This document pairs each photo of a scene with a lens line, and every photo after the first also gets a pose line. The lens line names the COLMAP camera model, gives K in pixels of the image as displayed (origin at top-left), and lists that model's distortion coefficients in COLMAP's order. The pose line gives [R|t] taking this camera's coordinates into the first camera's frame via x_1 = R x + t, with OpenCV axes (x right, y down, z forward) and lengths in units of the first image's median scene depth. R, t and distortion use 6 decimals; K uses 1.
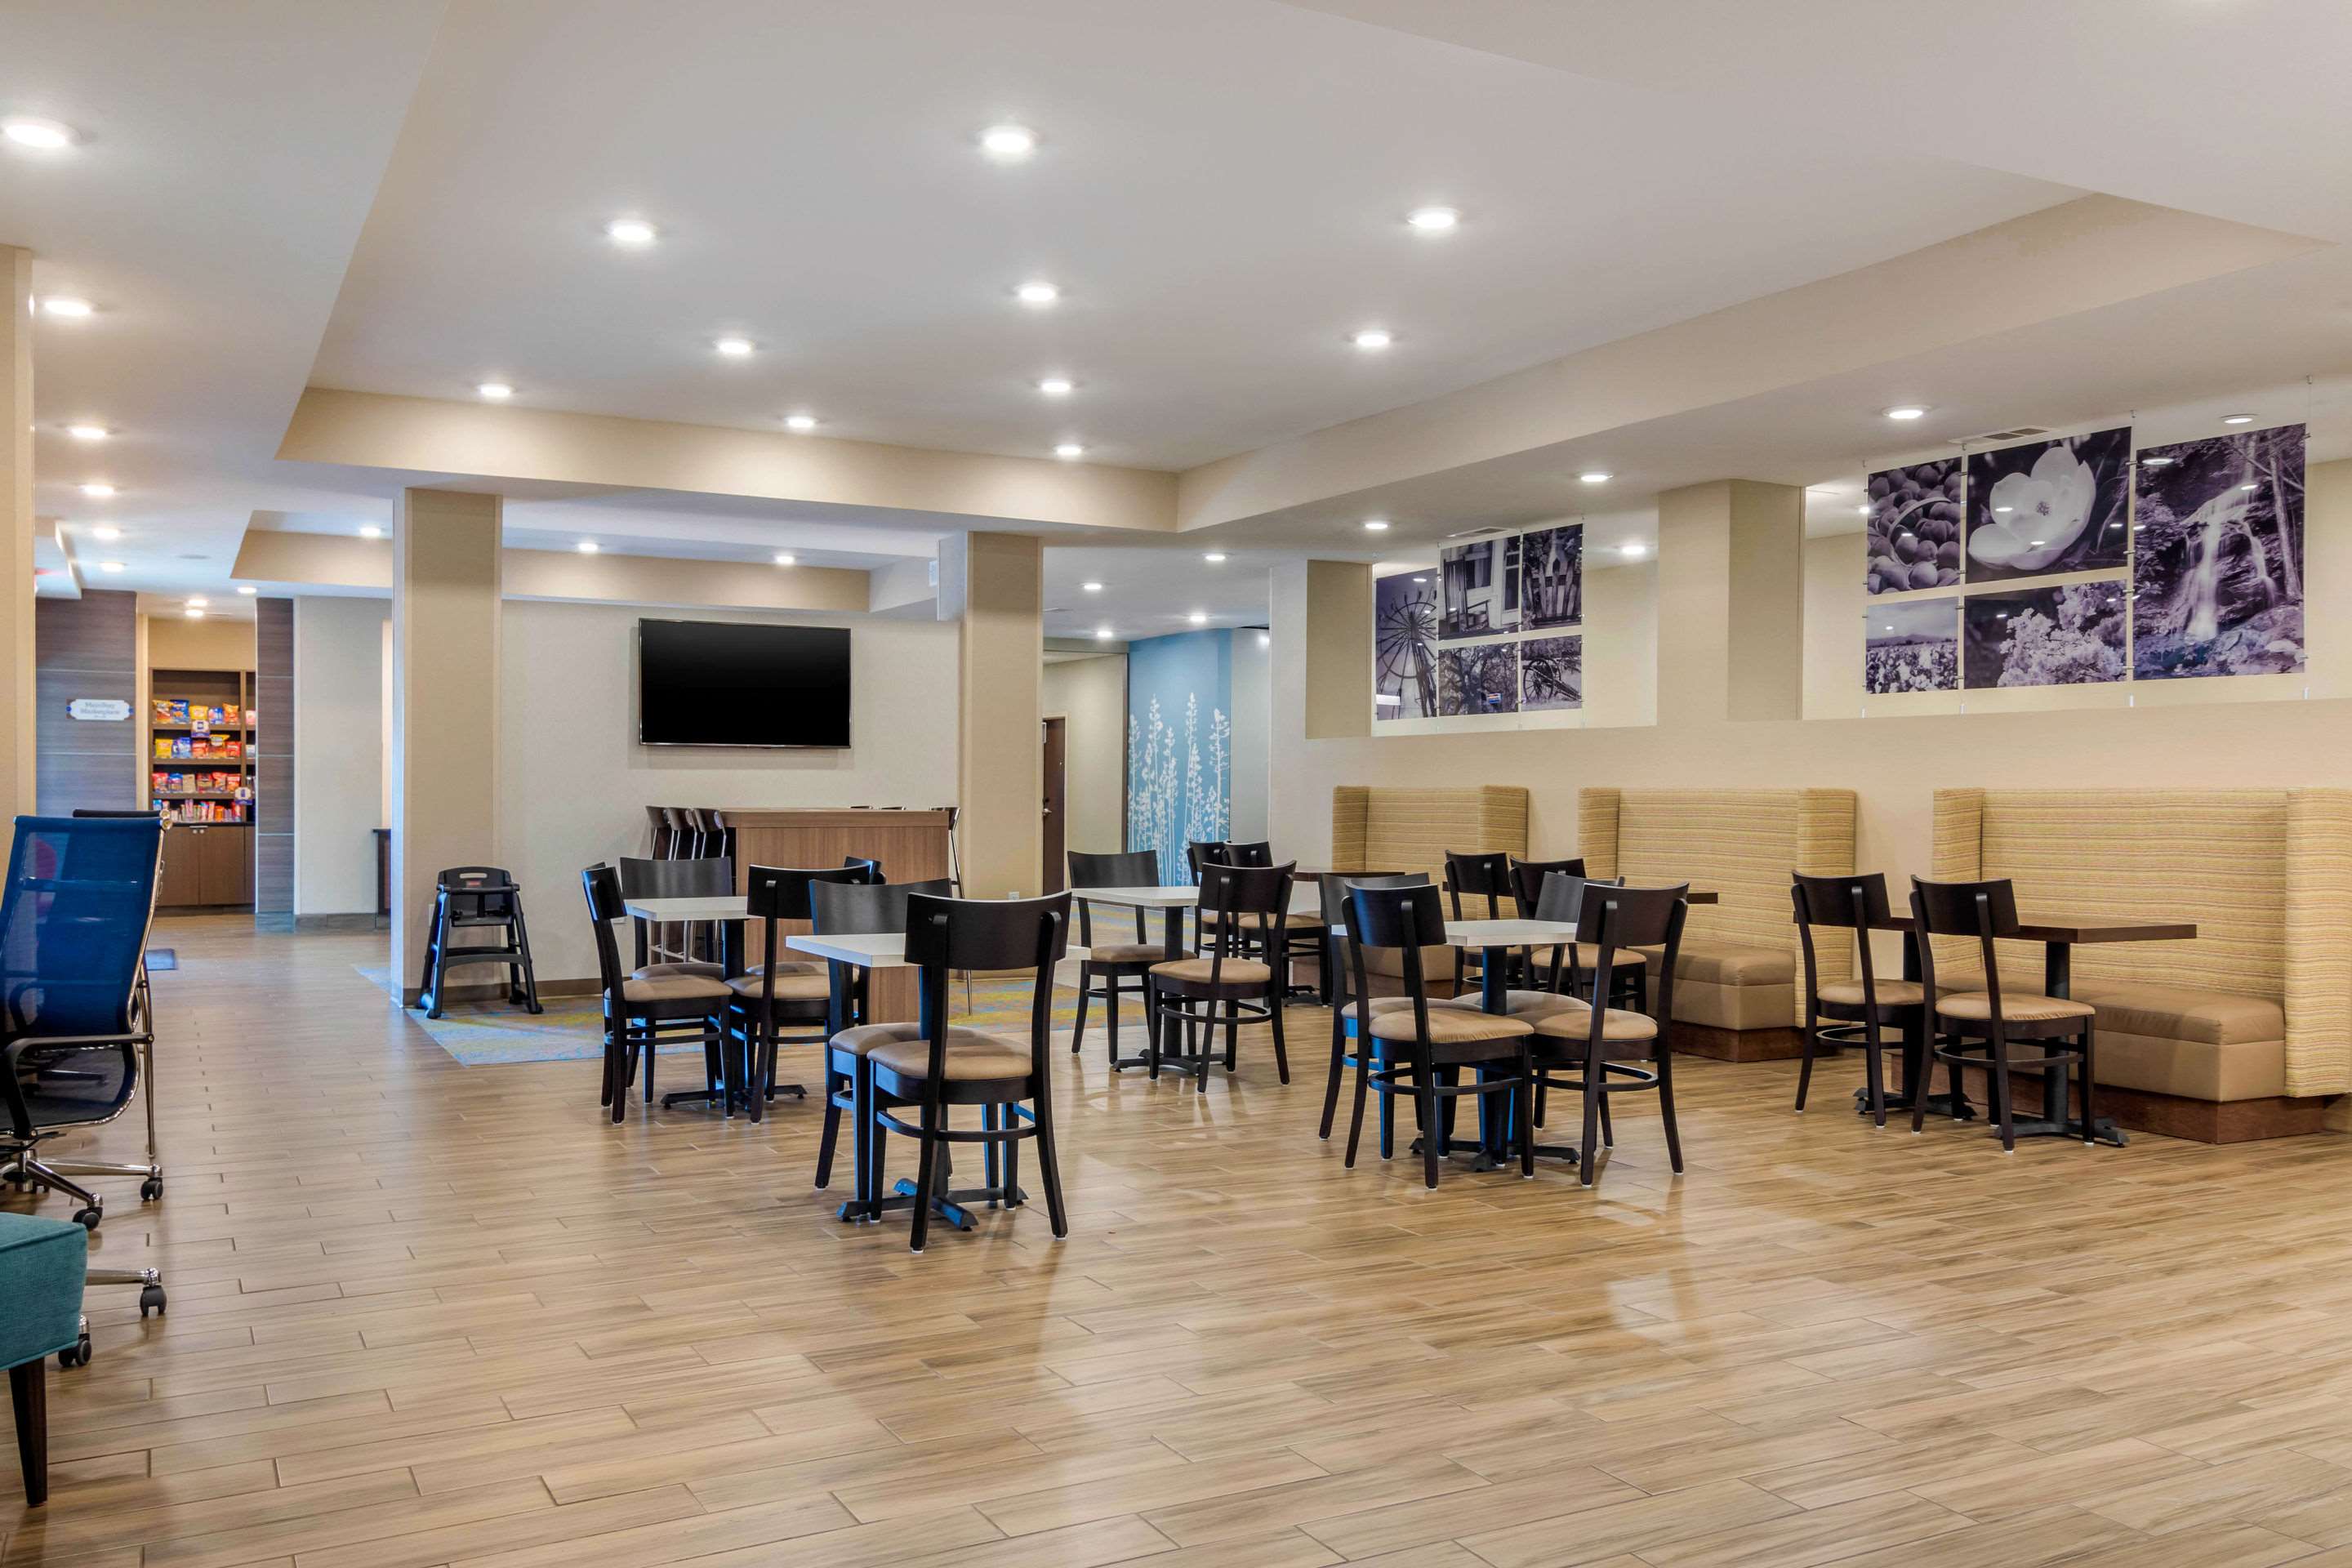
lens RADIAL K [[1879.3, 0, 1177.5], [0, 1879.3, 783.7], [0, 0, 1]] dist [-0.014782, -0.003153]
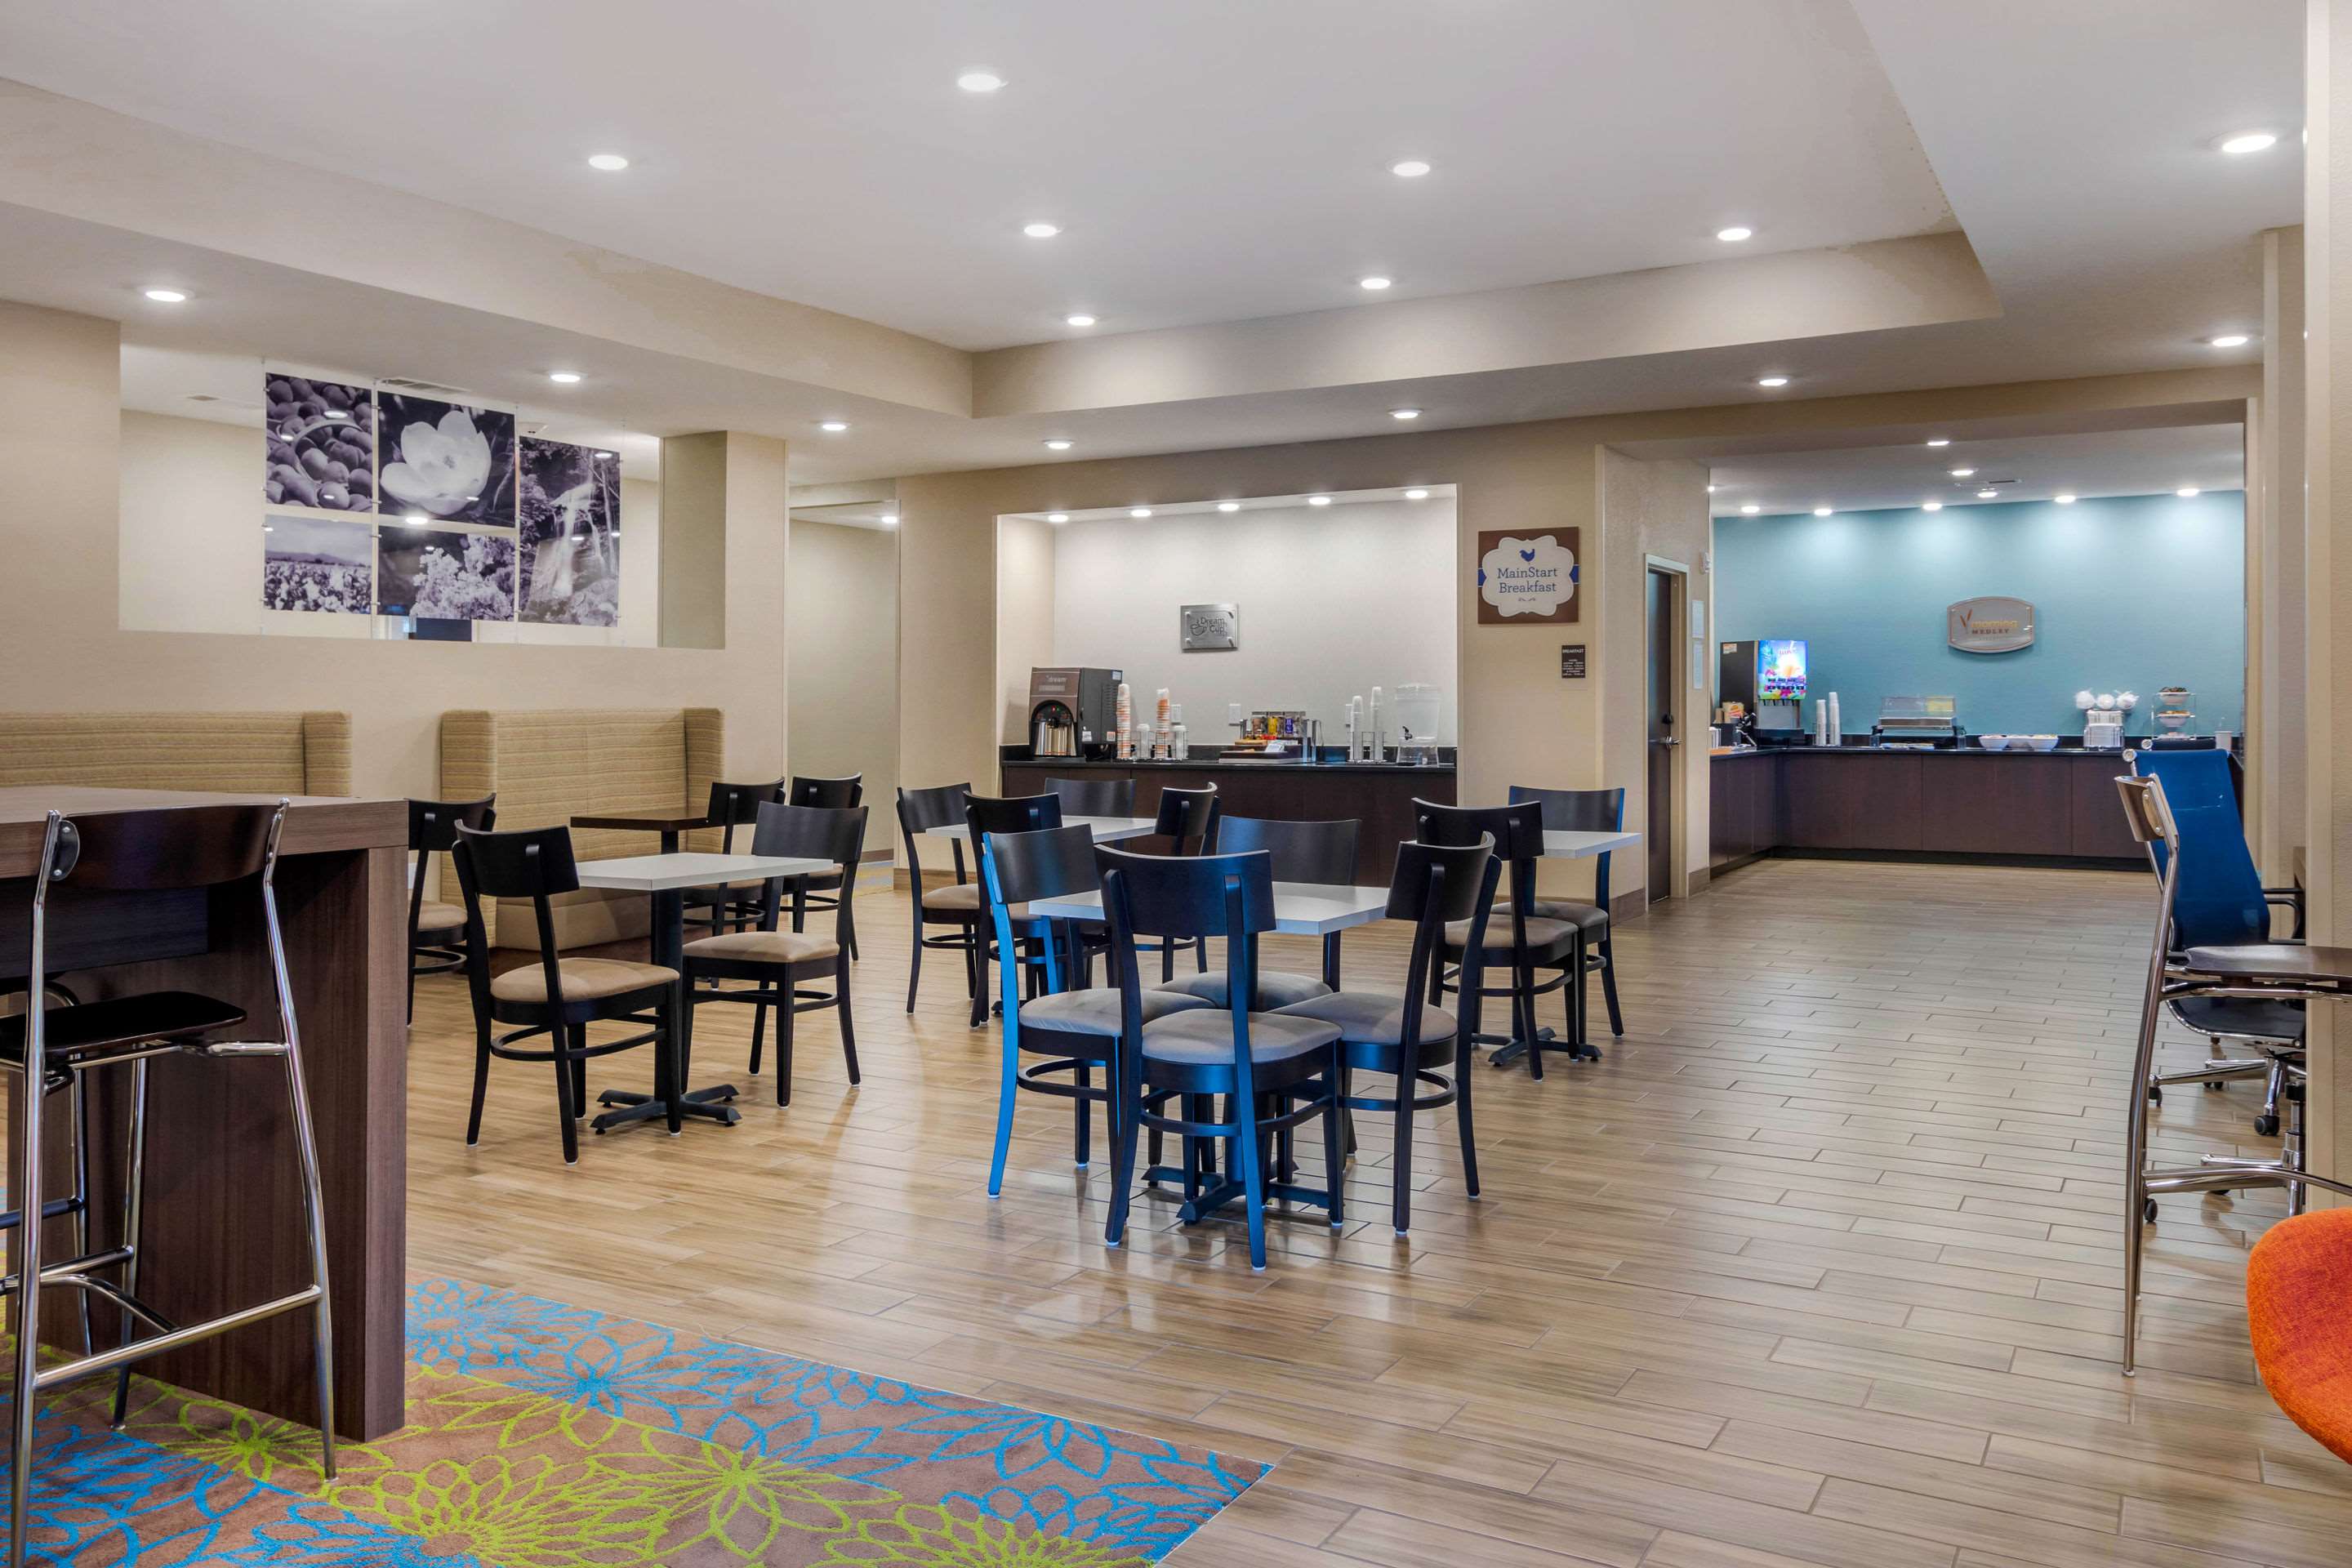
lens RADIAL K [[1790.3, 0, 1151.2], [0, 1790.3, 684.9], [0, 0, 1]] dist [-0.004885, 0.007942]
pose [[-0.513794, 0.014431, 0.857792, -0.658084], [0.005010, 0.999892, -0.013821, 0.004237], [-0.857899, -0.002804, -0.513811, 1.156401]]
